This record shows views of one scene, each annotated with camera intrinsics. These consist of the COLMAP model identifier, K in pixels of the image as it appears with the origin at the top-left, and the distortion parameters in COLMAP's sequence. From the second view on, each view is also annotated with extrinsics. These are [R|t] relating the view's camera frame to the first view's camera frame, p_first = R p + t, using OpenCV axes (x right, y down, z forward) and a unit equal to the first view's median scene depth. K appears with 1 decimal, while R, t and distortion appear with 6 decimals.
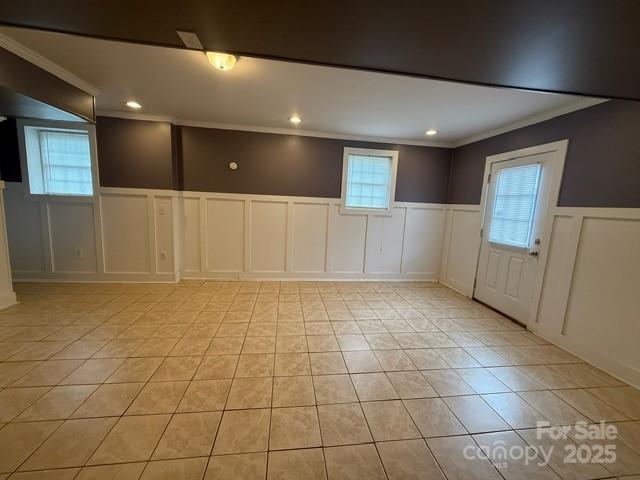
lens RADIAL K [[255.1, 0, 320.0], [0, 255.1, 240.0], [0, 0, 1]] dist [0.003804, 0.000521]
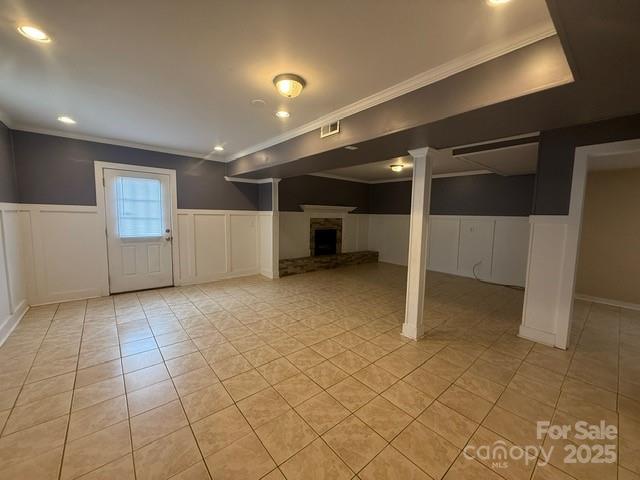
lens RADIAL K [[255.1, 0, 320.0], [0, 255.1, 240.0], [0, 0, 1]] dist [0.003804, 0.000521]
pose [[-0.545625, -0.138266, 0.826544, -0.877093], [0.073962, 0.974502, 0.211841, -0.185190], [-0.834759, 0.176718, -0.521486, 0.960487]]
